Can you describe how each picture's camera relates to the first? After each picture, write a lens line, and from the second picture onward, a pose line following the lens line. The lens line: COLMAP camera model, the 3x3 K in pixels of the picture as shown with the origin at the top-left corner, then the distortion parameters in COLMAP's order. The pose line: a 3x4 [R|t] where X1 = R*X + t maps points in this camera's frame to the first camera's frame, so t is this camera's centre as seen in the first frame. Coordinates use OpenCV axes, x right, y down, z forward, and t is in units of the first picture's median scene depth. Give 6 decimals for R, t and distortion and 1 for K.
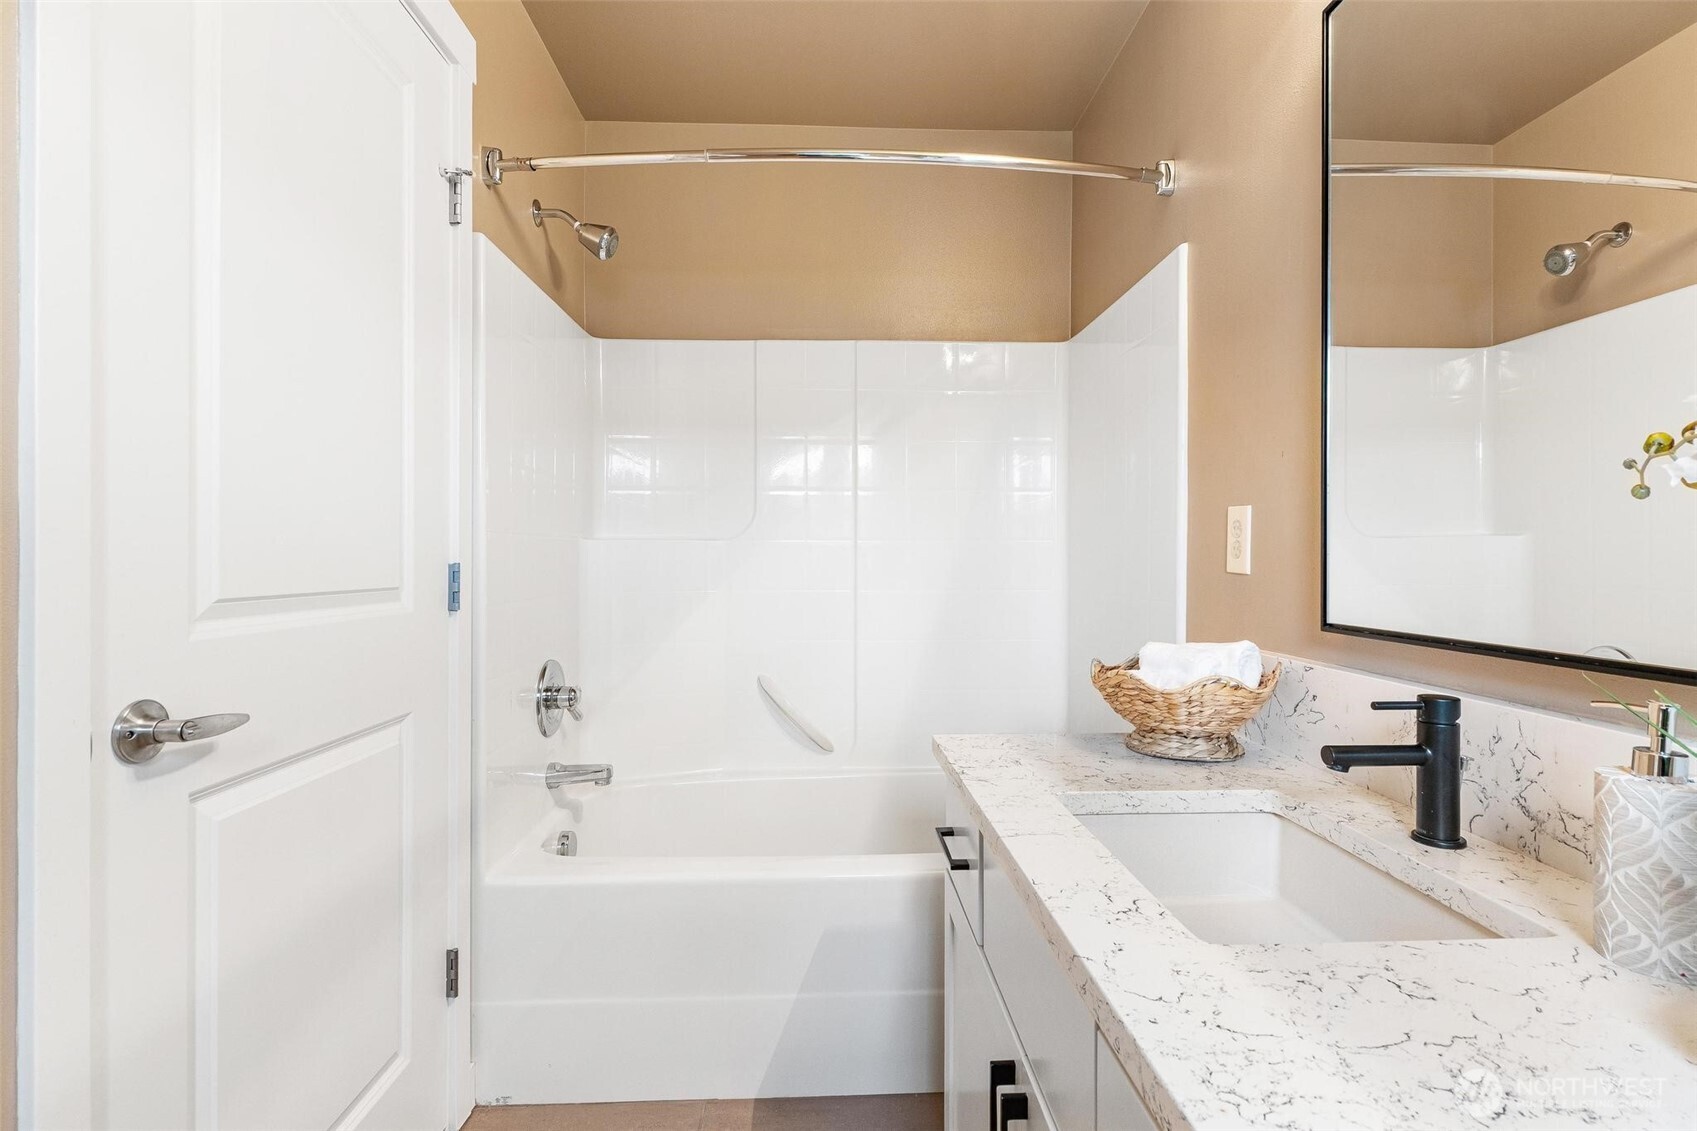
lens RADIAL K [[822.6, 0, 848.5], [0, 822.6, 565.5], [0, 0, 1]] dist [0.003137, -0.000852]
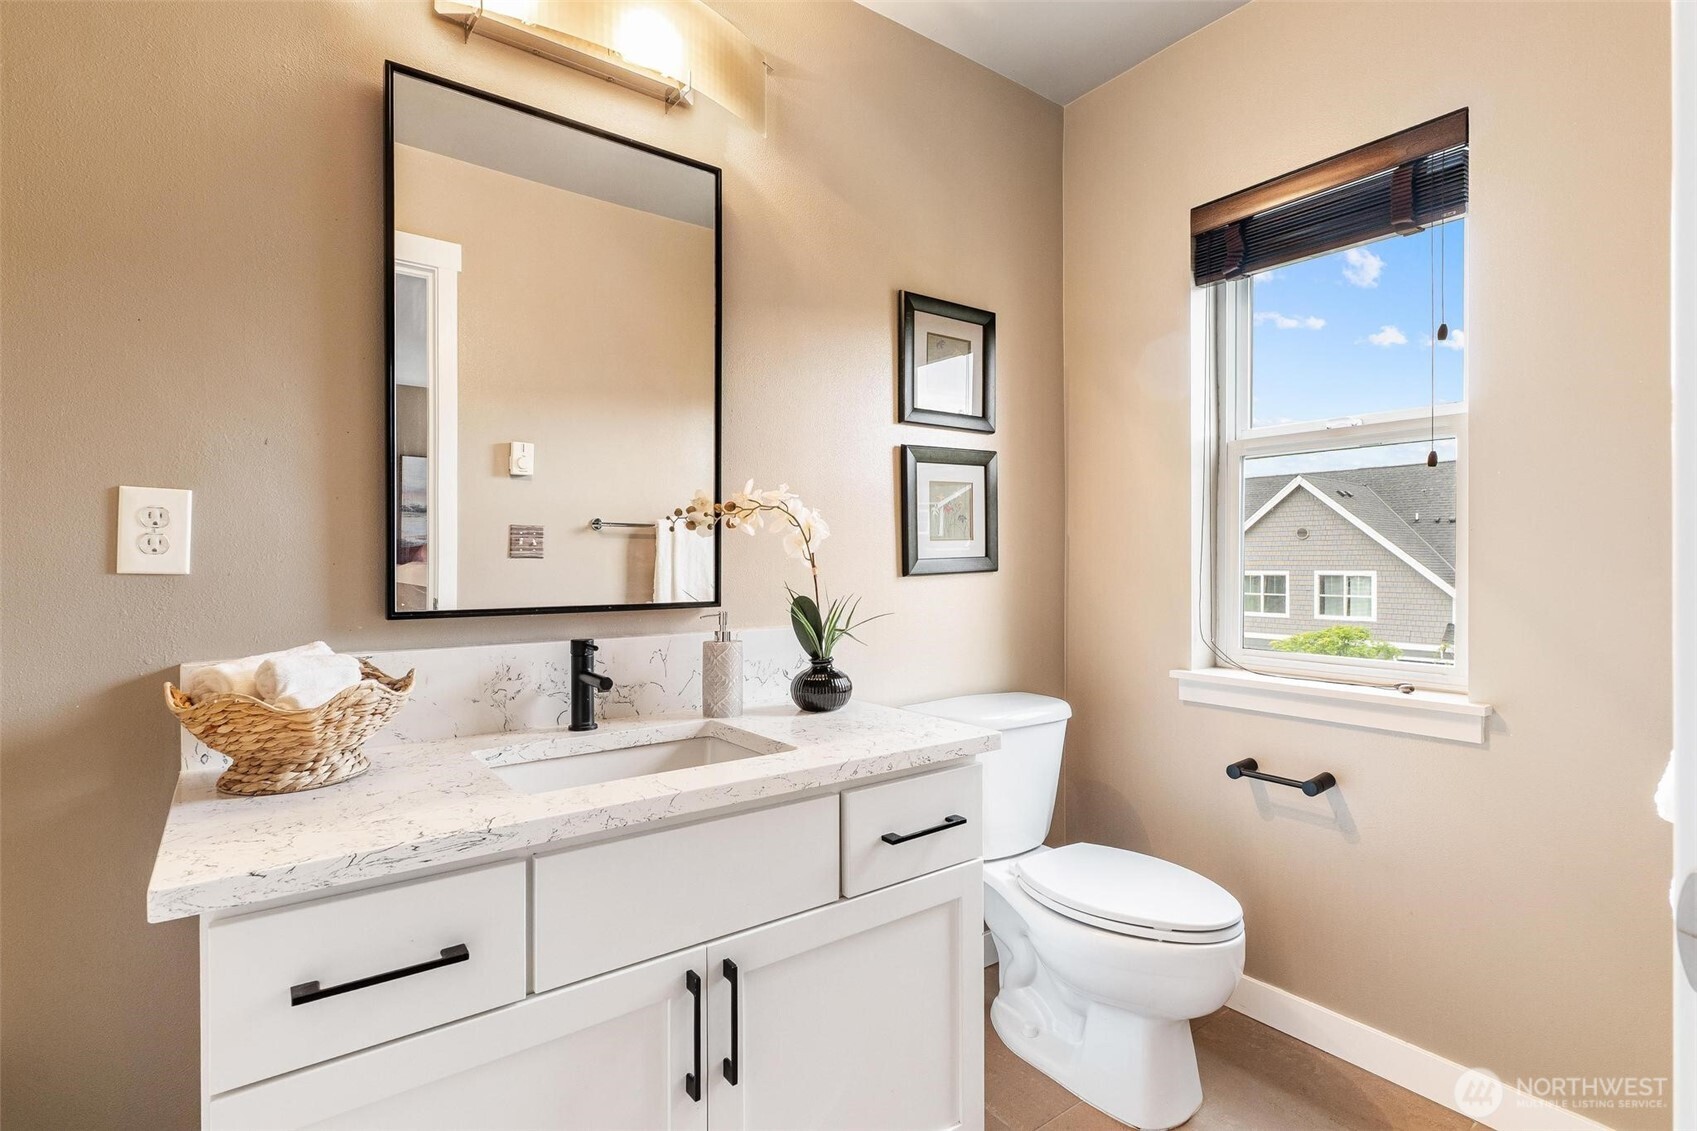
lens RADIAL K [[822.6, 0, 848.5], [0, 822.6, 565.5], [0, 0, 1]] dist [0.003137, -0.000852]
pose [[-0.576510, -0.011376, 0.817011, -0.718510], [-0.002366, 0.999922, 0.012253, -0.011817], [-0.817087, 0.005131, -0.576492, 1.146657]]
